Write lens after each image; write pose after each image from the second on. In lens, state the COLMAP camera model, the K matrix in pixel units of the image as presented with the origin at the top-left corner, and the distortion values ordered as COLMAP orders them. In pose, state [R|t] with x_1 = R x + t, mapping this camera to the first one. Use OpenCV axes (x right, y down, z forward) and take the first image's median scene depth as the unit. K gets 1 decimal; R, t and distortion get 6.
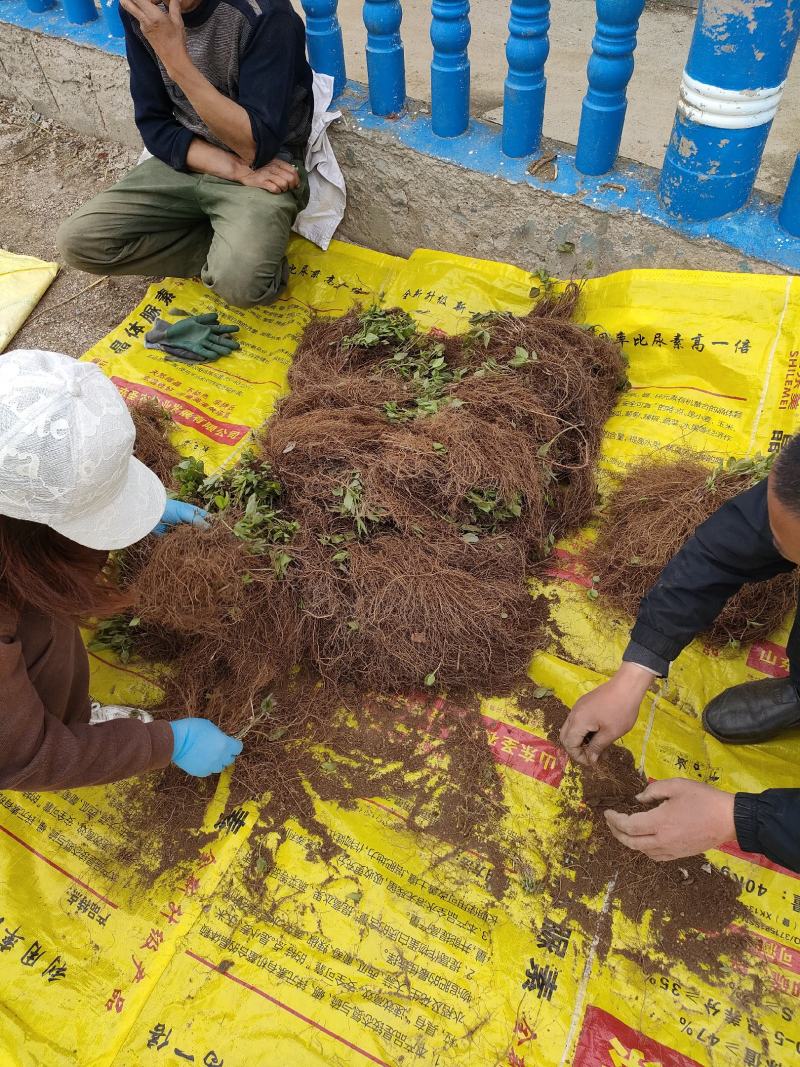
lens RADIAL K [[777.9, 0, 400.0], [0, 777.9, 533.5], [0, 0, 1]] dist [0.049471, -0.048492]
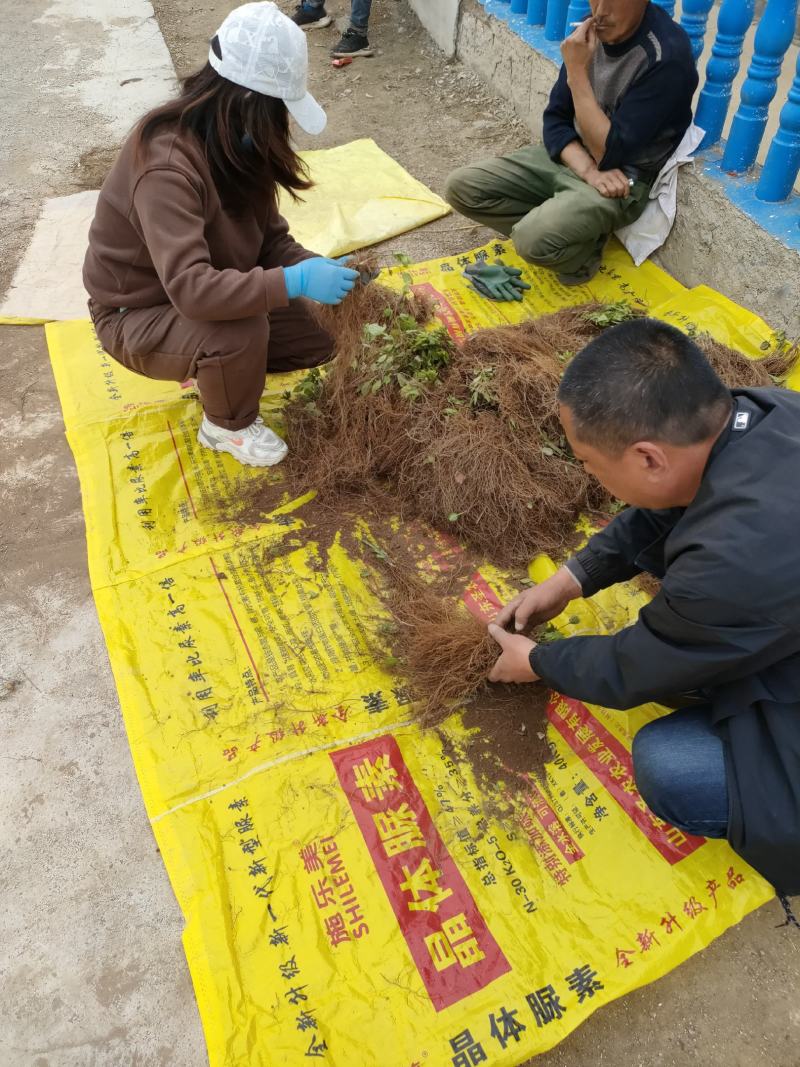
lens RADIAL K [[777.9, 0, 400.0], [0, 777.9, 533.5], [0, 0, 1]] dist [0.049471, -0.048492]
pose [[0.771369, 0.486814, -0.409880, 0.573146], [-0.521095, 0.852887, 0.032306, 0.238513], [0.365308, 0.188667, 0.911567, -0.235179]]
